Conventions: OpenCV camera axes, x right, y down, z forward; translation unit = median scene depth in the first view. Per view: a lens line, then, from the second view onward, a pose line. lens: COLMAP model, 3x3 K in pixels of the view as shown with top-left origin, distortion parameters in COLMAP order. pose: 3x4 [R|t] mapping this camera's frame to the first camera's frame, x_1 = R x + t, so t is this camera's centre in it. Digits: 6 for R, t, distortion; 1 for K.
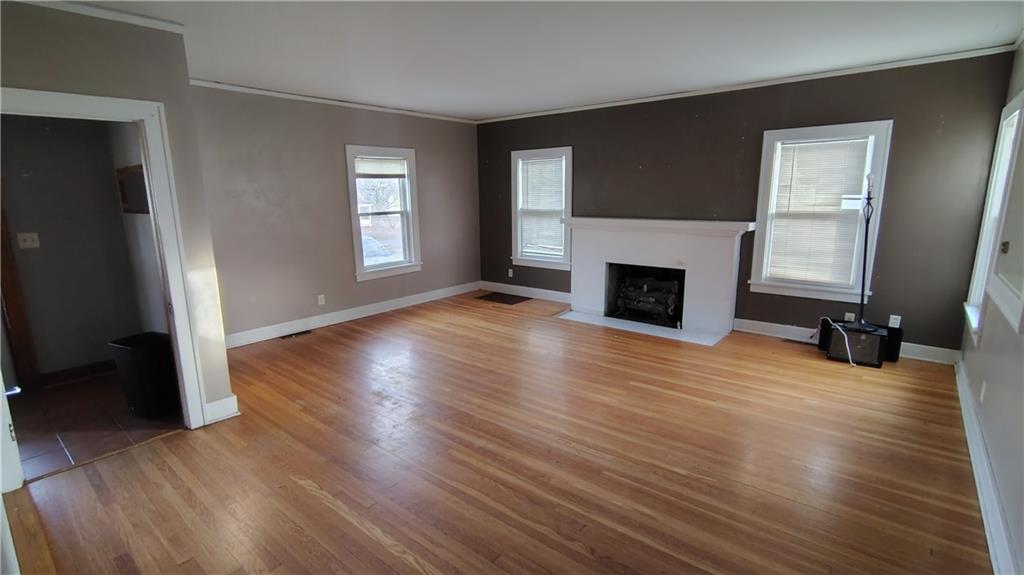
lens RADIAL K [[474.0, 0, 512.0], [0, 474.0, 287.5], [0, 0, 1]] dist [-0.002785, -0.000265]
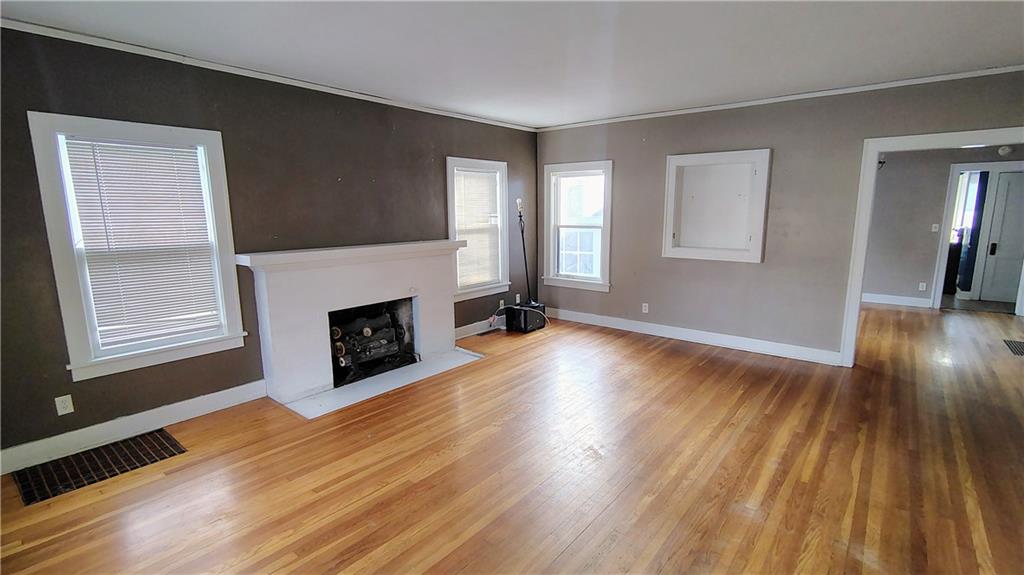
lens RADIAL K [[474.0, 0, 512.0], [0, 474.0, 287.5], [0, 0, 1]] dist [-0.002785, -0.000265]
pose [[-0.000855, -0.151678, 0.988430, -0.506405], [0.202794, 0.967865, 0.148698, -0.143167], [-0.979221, 0.200575, 0.029932, 0.744044]]
